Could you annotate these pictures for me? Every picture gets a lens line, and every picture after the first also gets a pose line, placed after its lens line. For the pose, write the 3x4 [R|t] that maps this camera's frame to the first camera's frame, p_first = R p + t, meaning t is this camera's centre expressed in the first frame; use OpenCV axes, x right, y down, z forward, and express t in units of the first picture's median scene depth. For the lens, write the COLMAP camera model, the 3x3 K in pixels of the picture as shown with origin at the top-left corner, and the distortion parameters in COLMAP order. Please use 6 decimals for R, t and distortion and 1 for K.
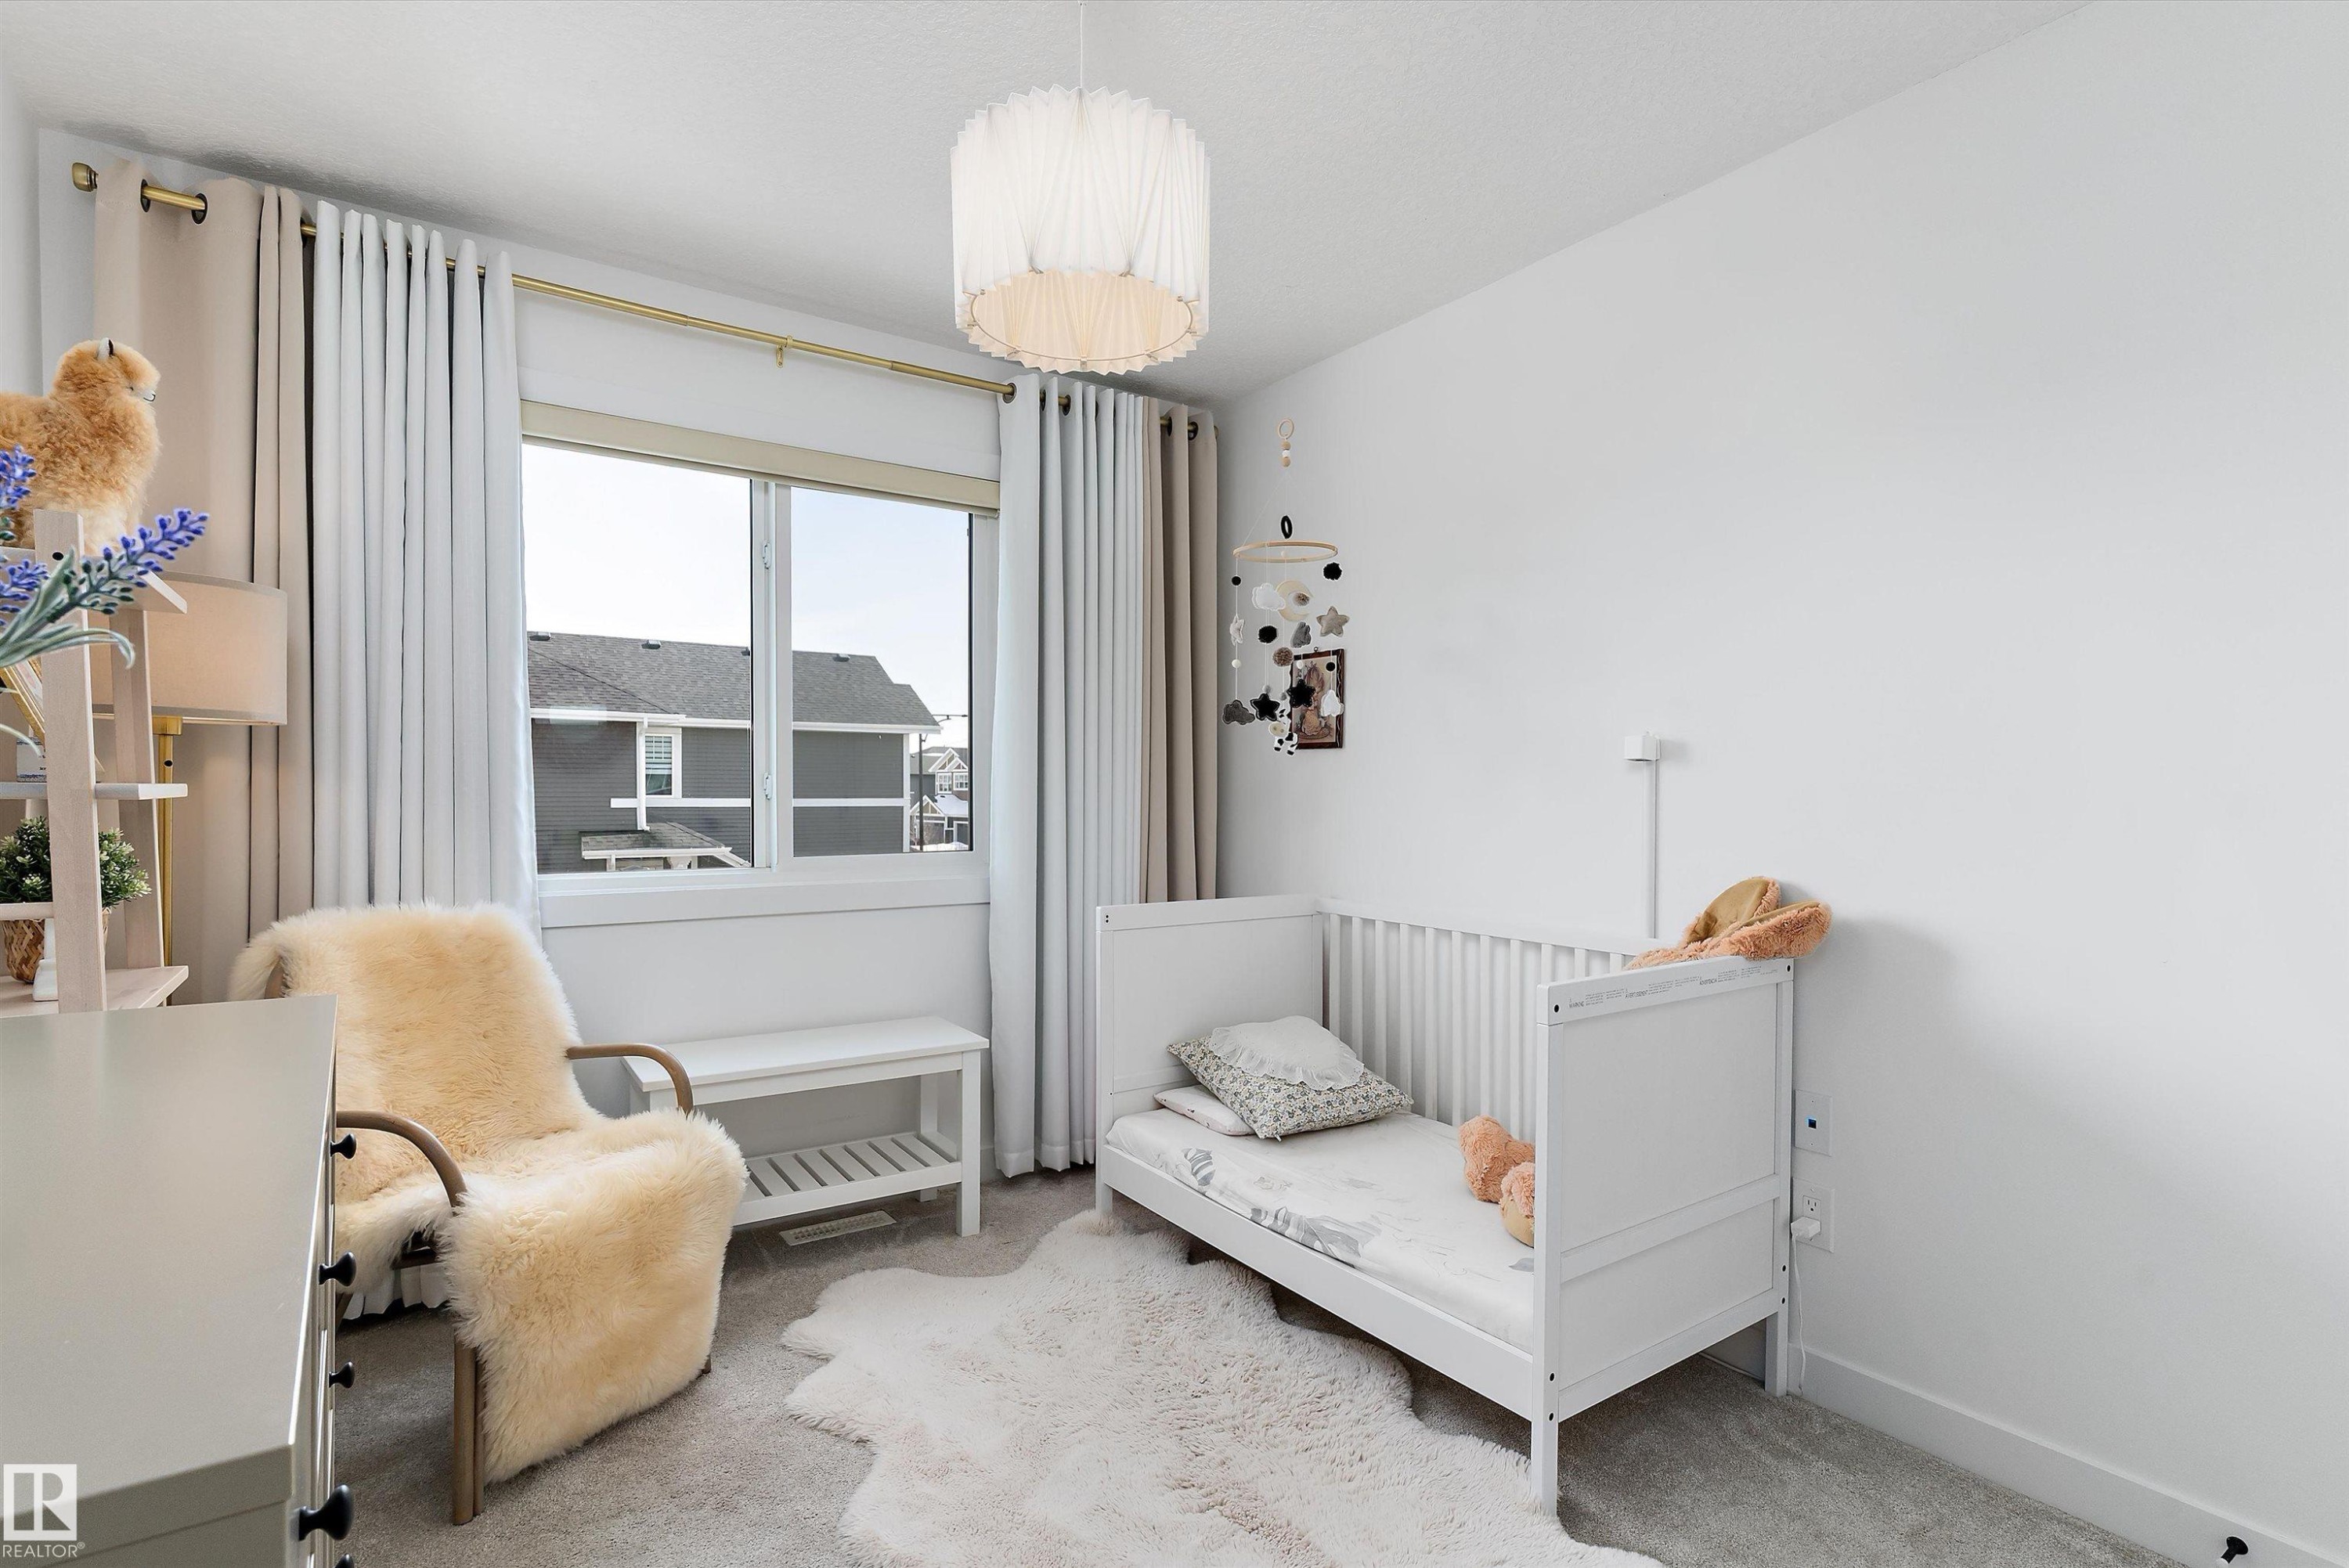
lens RADIAL K [[1130.9, 0, 1172.7], [0, 1130.9, 803.6], [0, 0, 1]] dist [0.000180, 0.000178]
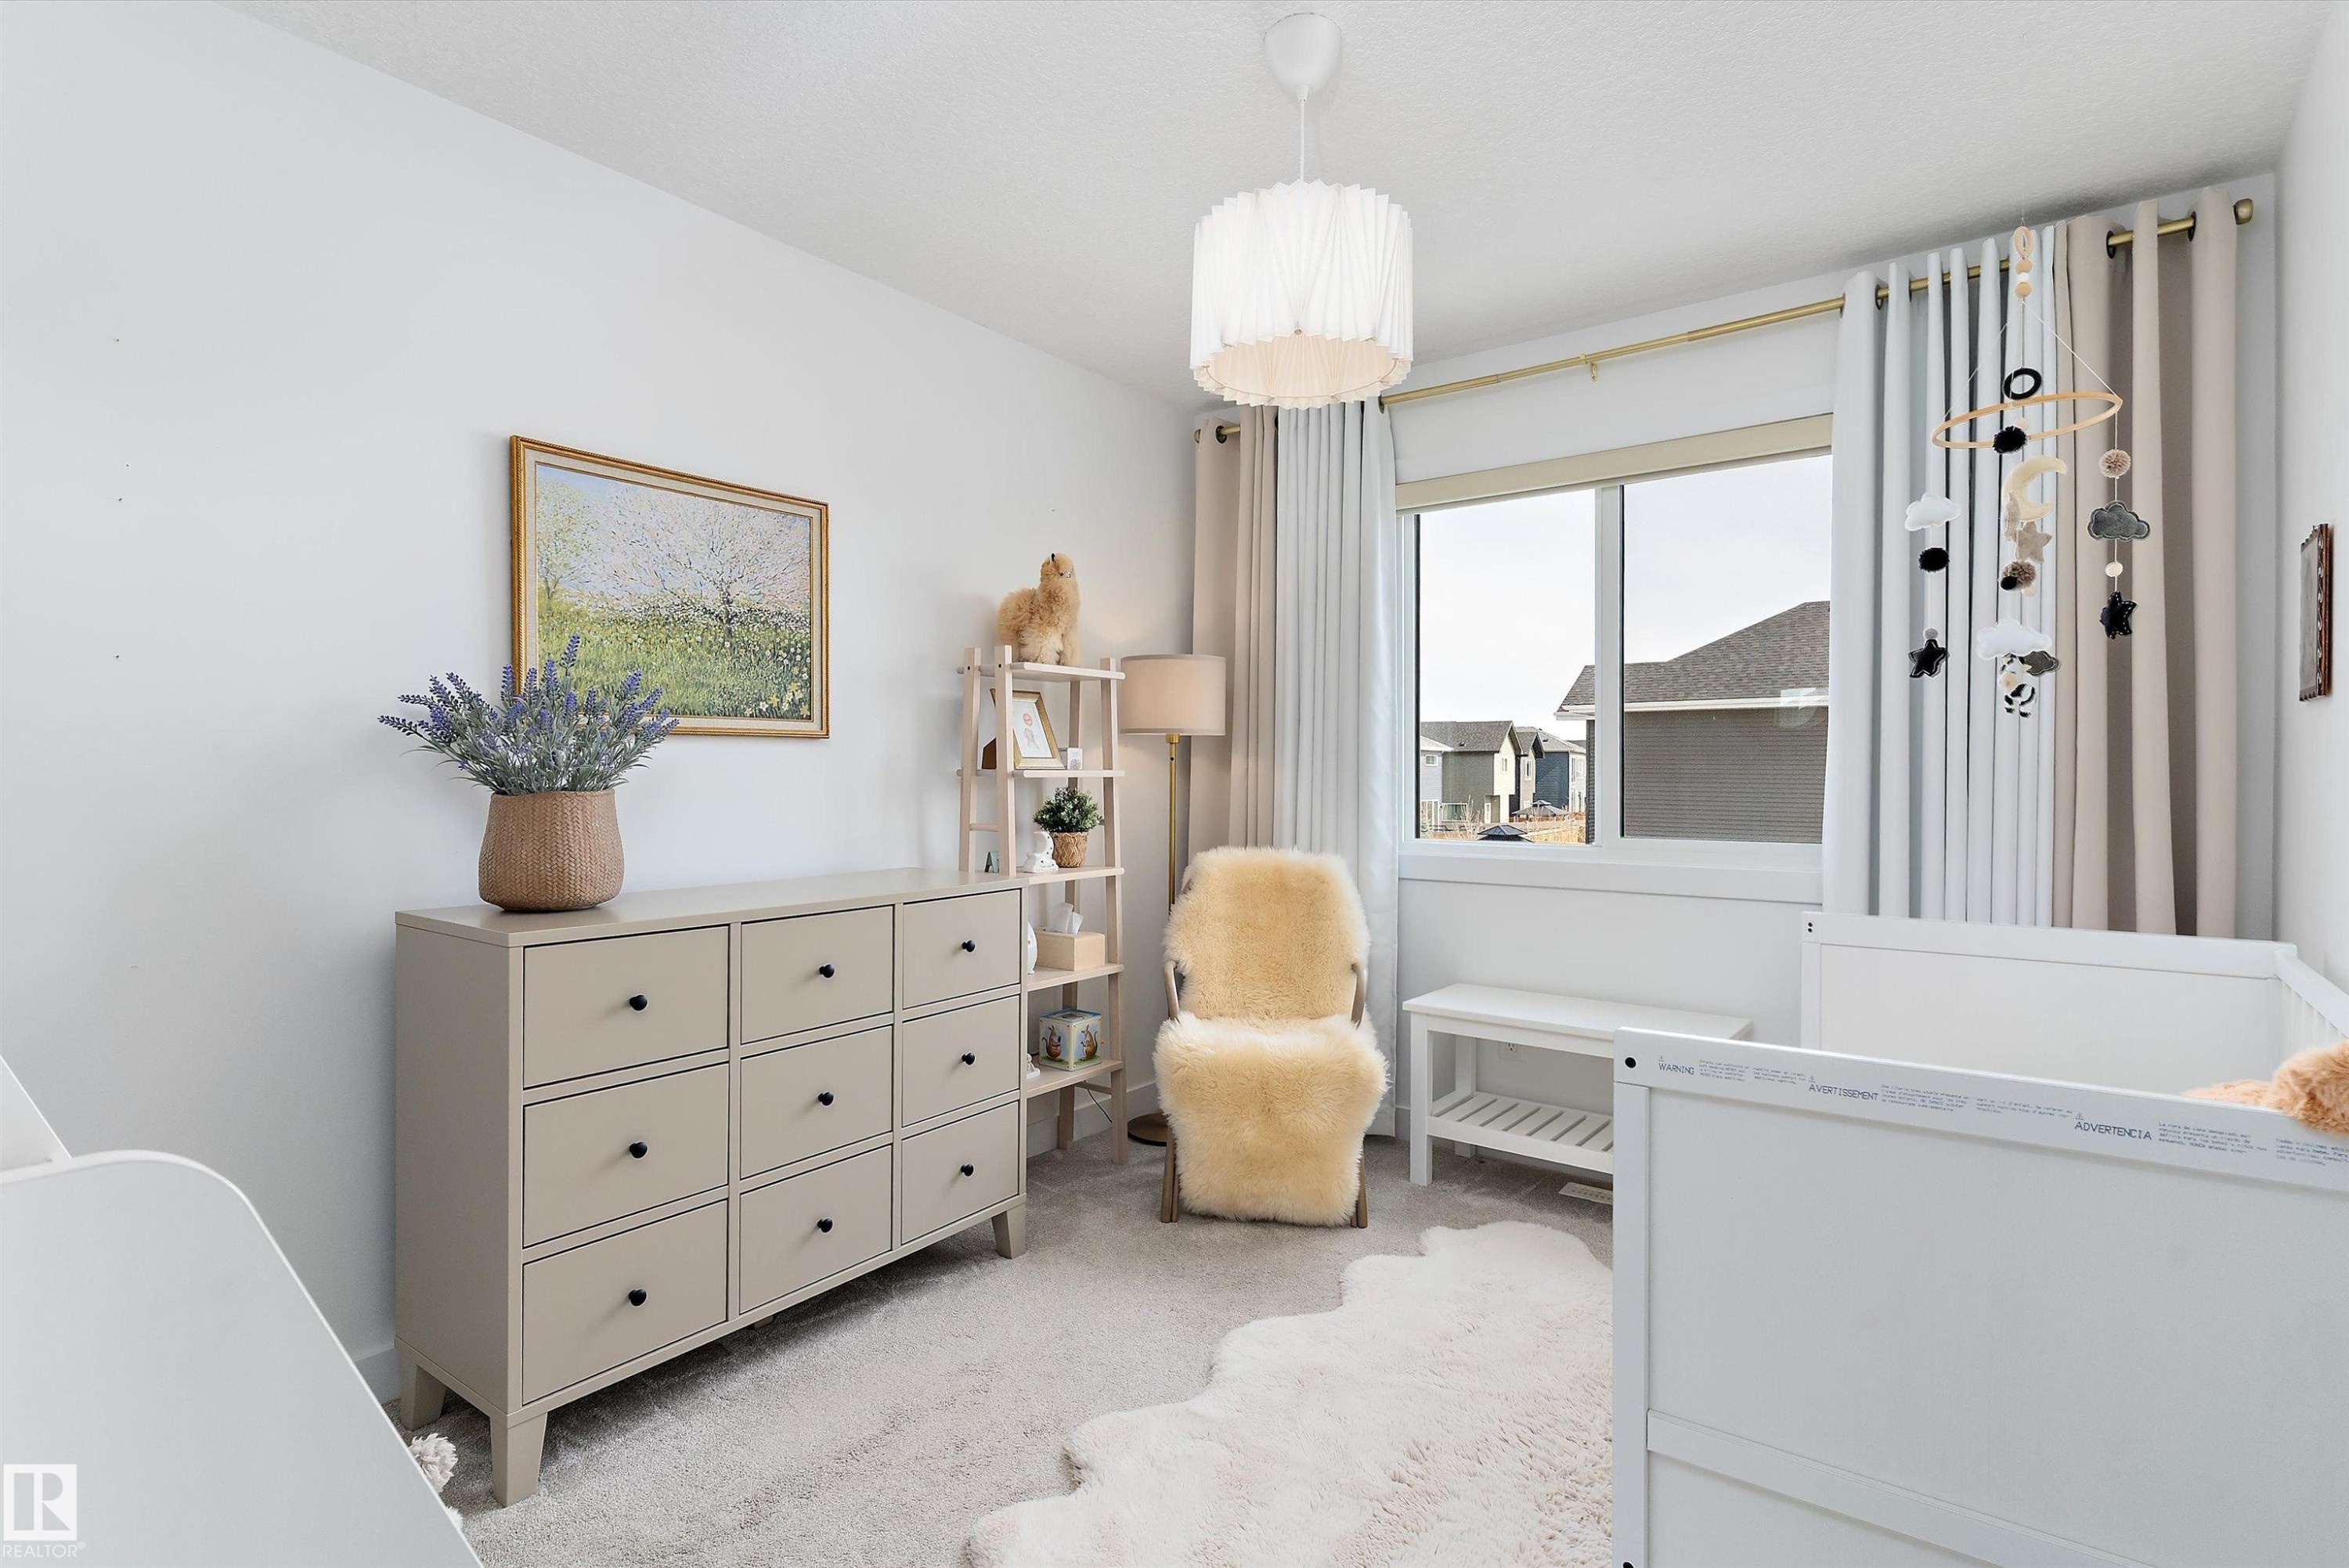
lens RADIAL K [[1130.9, 0, 1165.8], [0, 1130.9, 770.4], [0, 0, 1]] dist [0.000180, 0.000178]
pose [[0.323989, -0.006832, -0.946036, 0.578278], [-0.011008, 0.999879, -0.010991, 0.001654], [0.945997, 0.013975, 0.323874, 0.291791]]
